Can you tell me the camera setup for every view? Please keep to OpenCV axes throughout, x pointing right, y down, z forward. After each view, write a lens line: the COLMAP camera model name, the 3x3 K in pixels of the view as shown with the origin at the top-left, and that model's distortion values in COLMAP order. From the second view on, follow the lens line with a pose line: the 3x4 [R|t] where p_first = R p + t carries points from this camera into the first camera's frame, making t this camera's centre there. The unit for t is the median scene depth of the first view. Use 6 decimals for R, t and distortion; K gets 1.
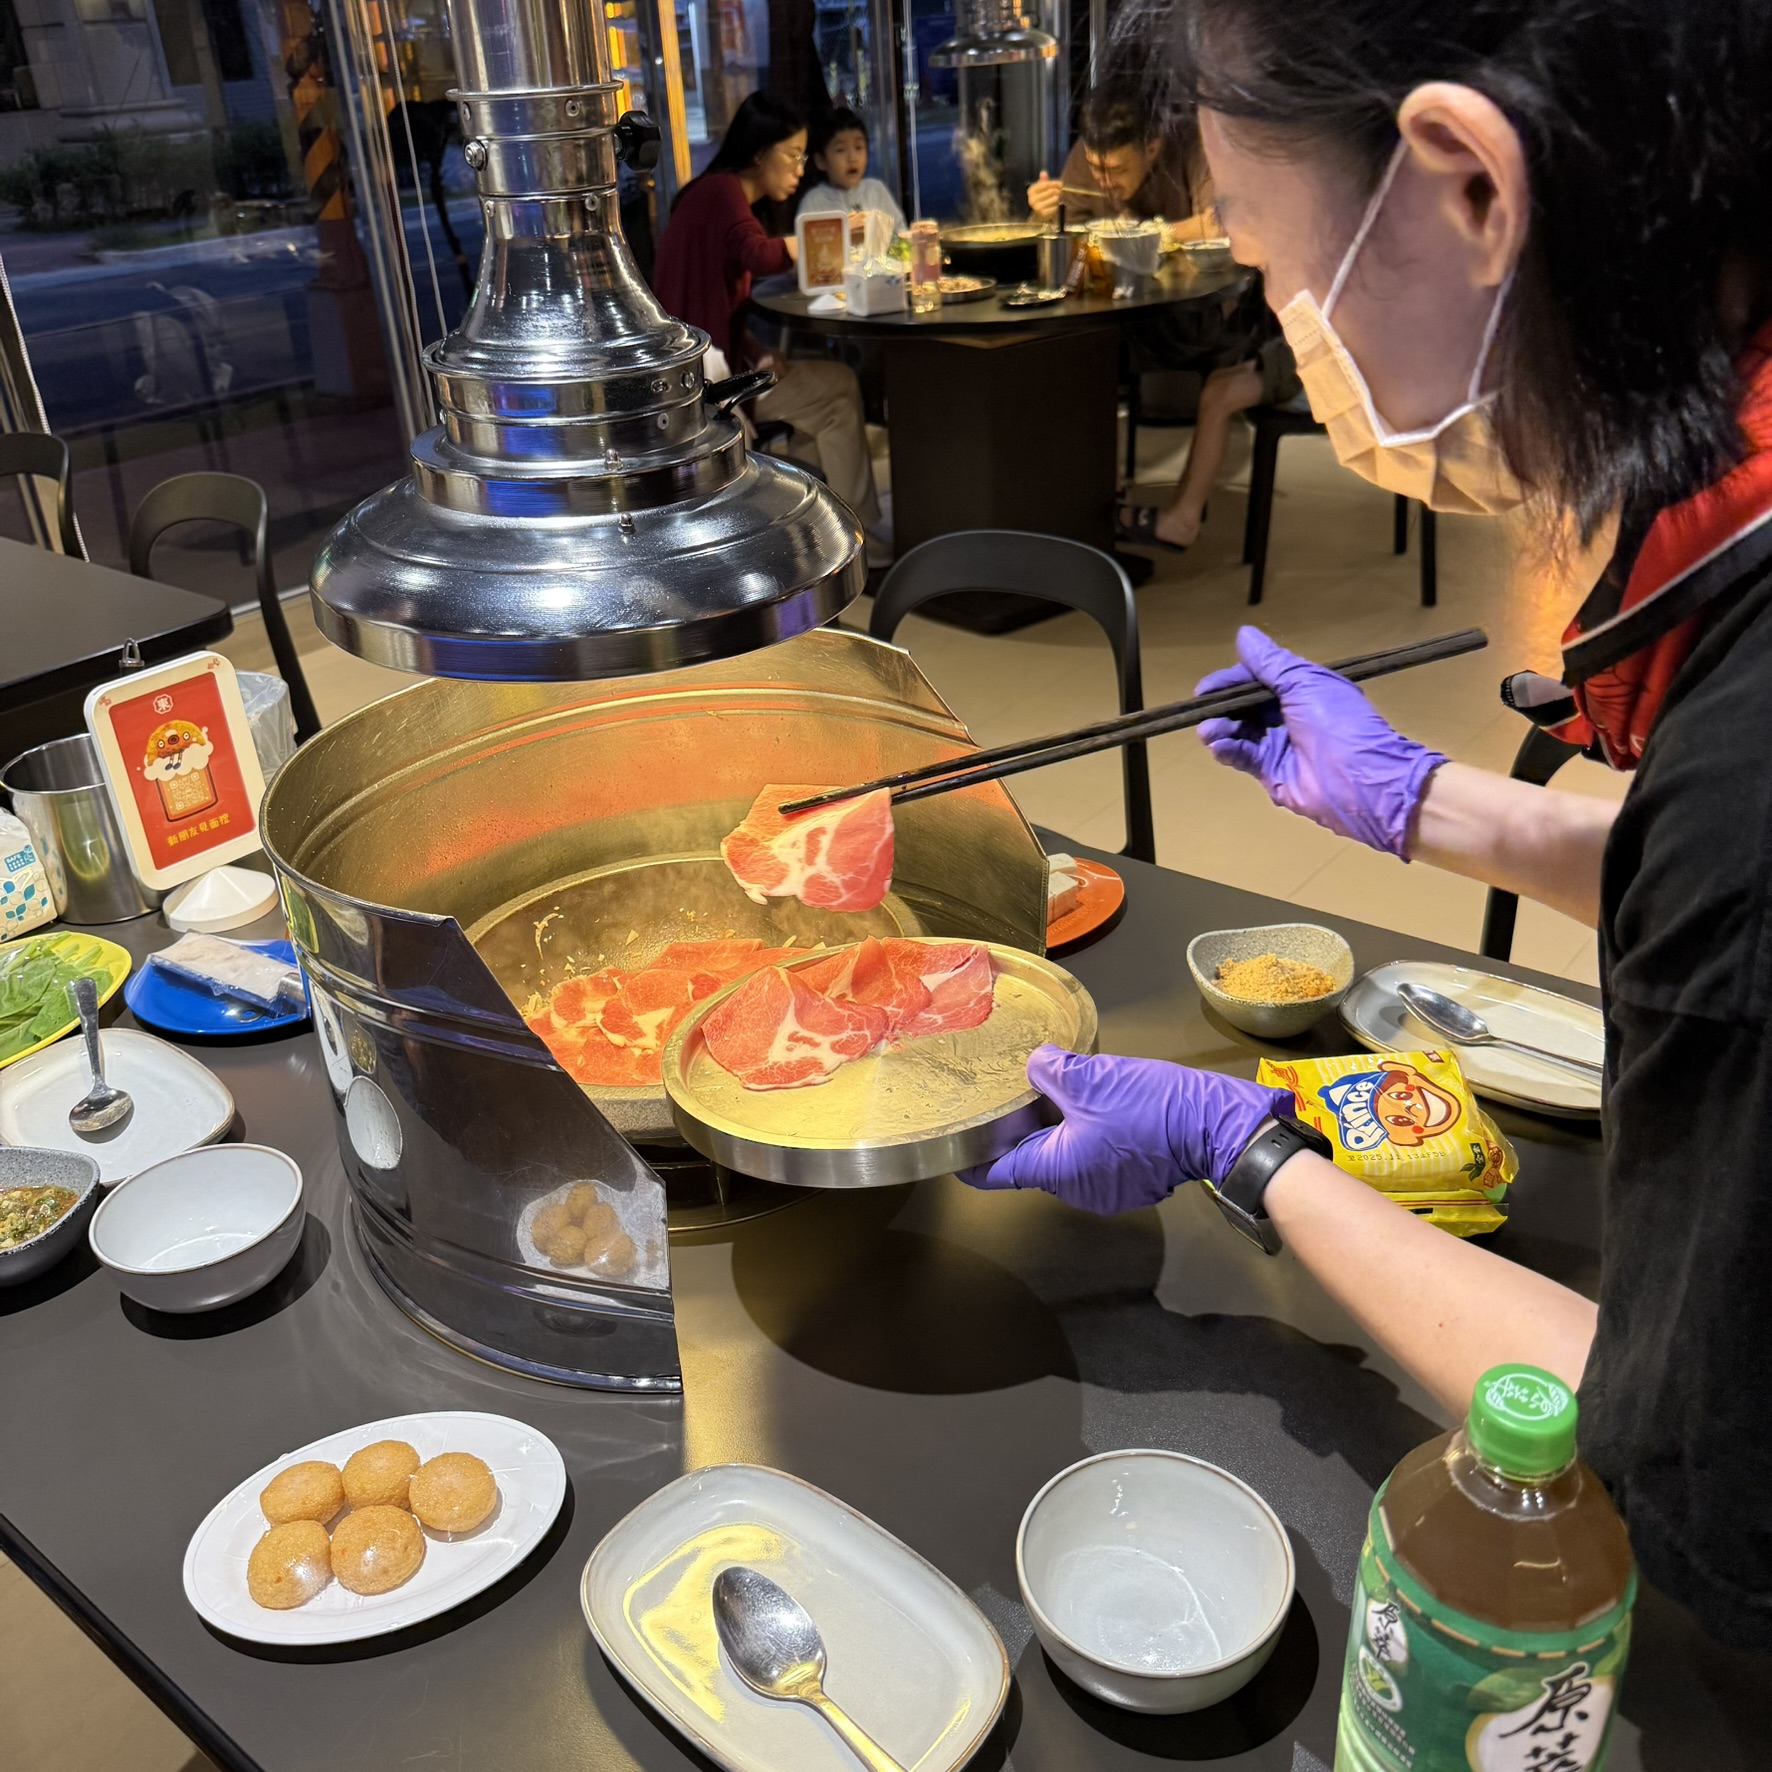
lens RADIAL K [[1681.7, 0, 886.0], [0, 1681.7, 886.0], [0, 0, 1]] dist [0.049309, -0.187452]
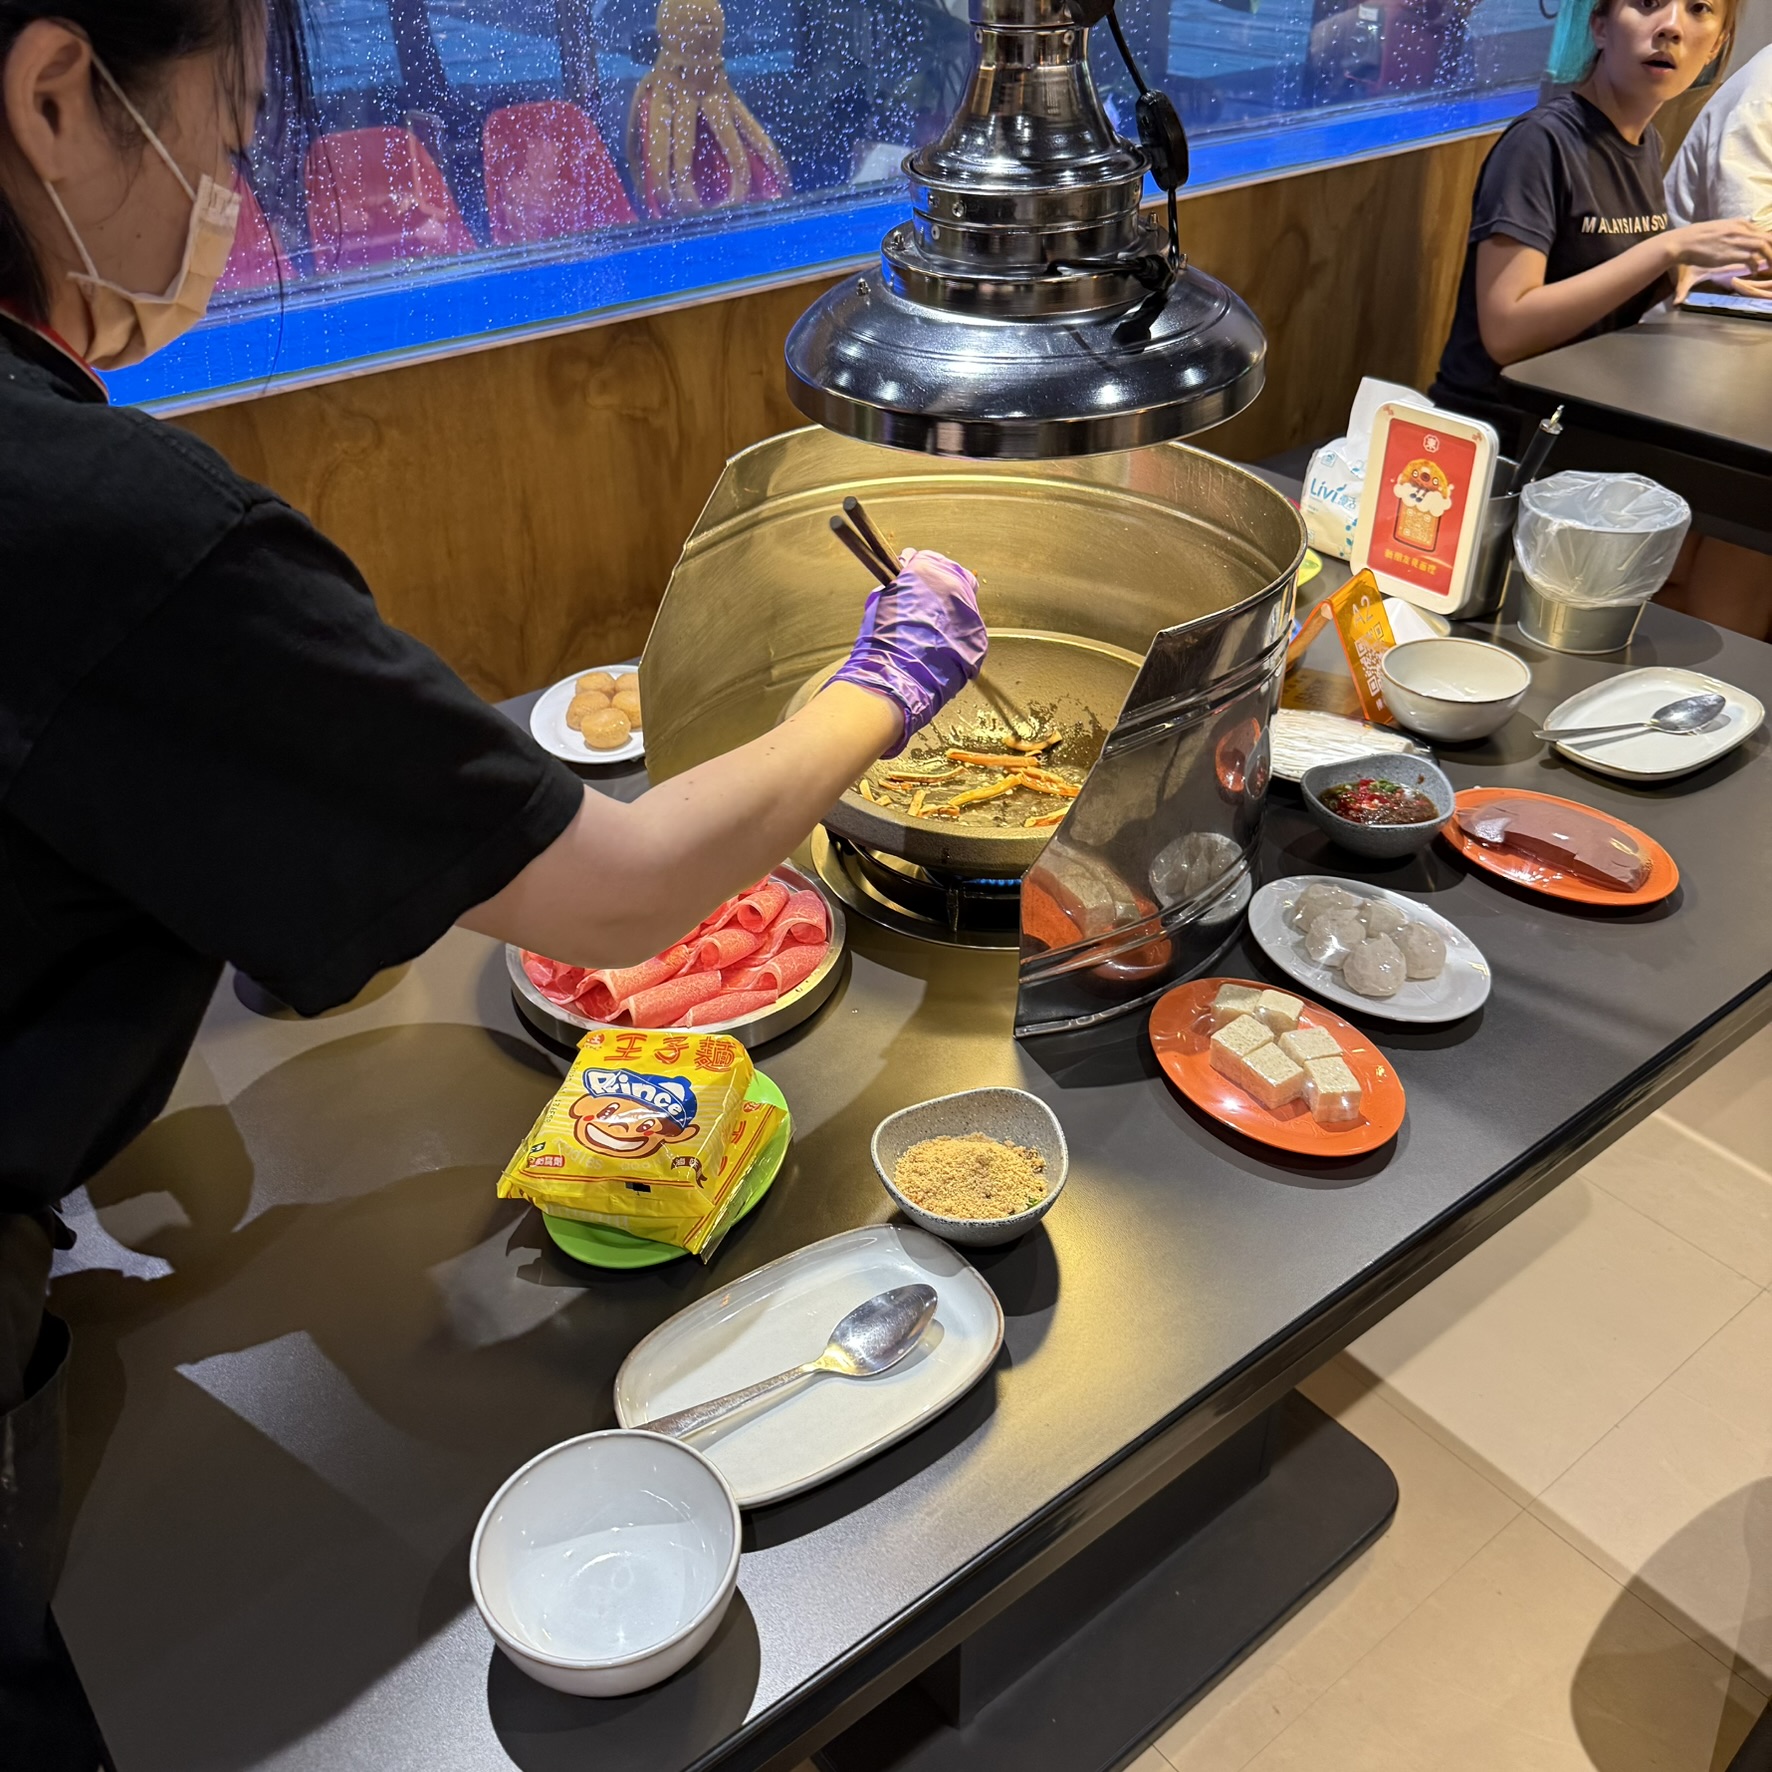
lens RADIAL K [[1681.7, 0, 886.0], [0, 1681.7, 886.0], [0, 0, 1]] dist [0.049309, -0.187452]
pose [[-0.214839, 0.588213, -0.779647, 0.703220], [-0.432187, 0.658613, 0.615990, -0.455544], [0.875819, 0.469292, 0.112722, 0.712350]]
